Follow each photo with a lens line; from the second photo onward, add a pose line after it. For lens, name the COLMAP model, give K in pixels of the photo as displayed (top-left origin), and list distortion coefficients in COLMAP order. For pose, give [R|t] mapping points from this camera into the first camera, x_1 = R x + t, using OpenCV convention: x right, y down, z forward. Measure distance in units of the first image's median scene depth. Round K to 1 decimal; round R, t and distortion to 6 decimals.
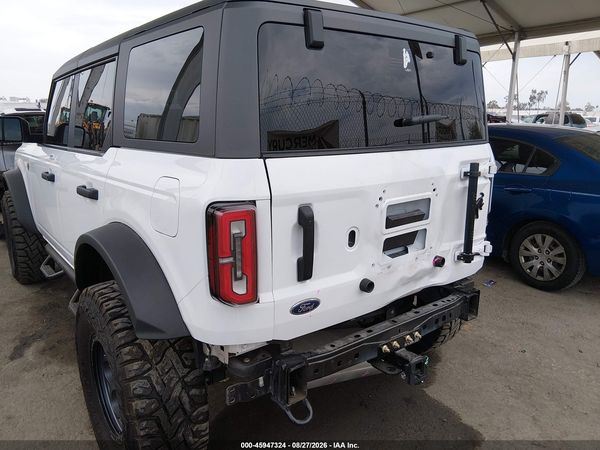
lens RADIAL K [[454.6, 0, 300.0], [0, 454.6, 225.0], [0, 0, 1]] dist [0.110912, -0.185530]
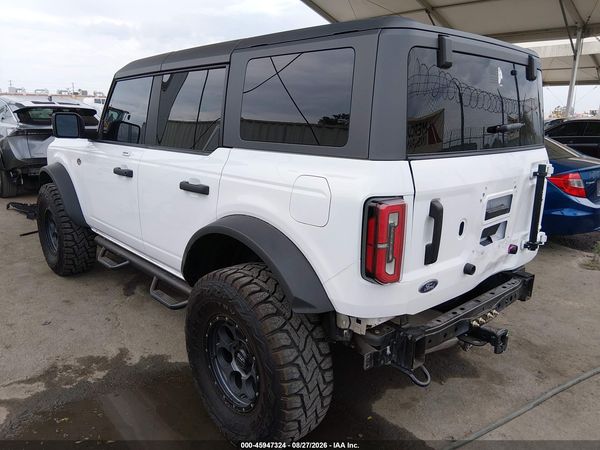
lens RADIAL K [[454.6, 0, 300.0], [0, 454.6, 225.0], [0, 0, 1]] dist [0.110912, -0.185530]
pose [[0.997203, 0.000658, 0.074744, -0.372741], [-0.001404, 0.999950, 0.009930, 0.008850], [-0.074733, -0.010007, 0.997153, -0.141249]]
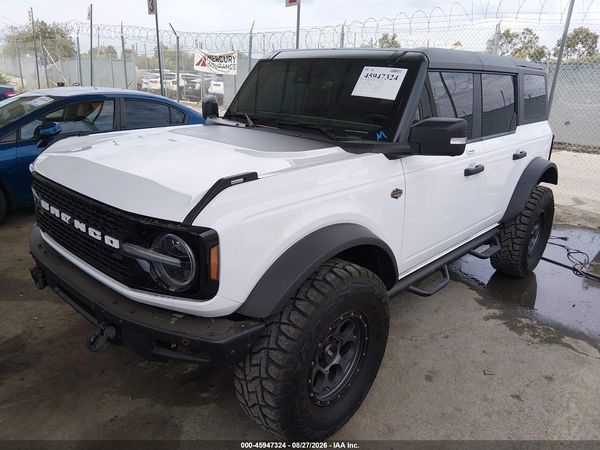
lens RADIAL K [[454.6, 0, 300.0], [0, 454.6, 225.0], [0, 0, 1]] dist [0.110912, -0.185530]
pose [[-0.170788, -0.308163, 0.935878, -2.560737], [0.184577, 0.923012, 0.337610, -0.713694], [-0.967865, 0.230402, -0.100759, 2.587505]]
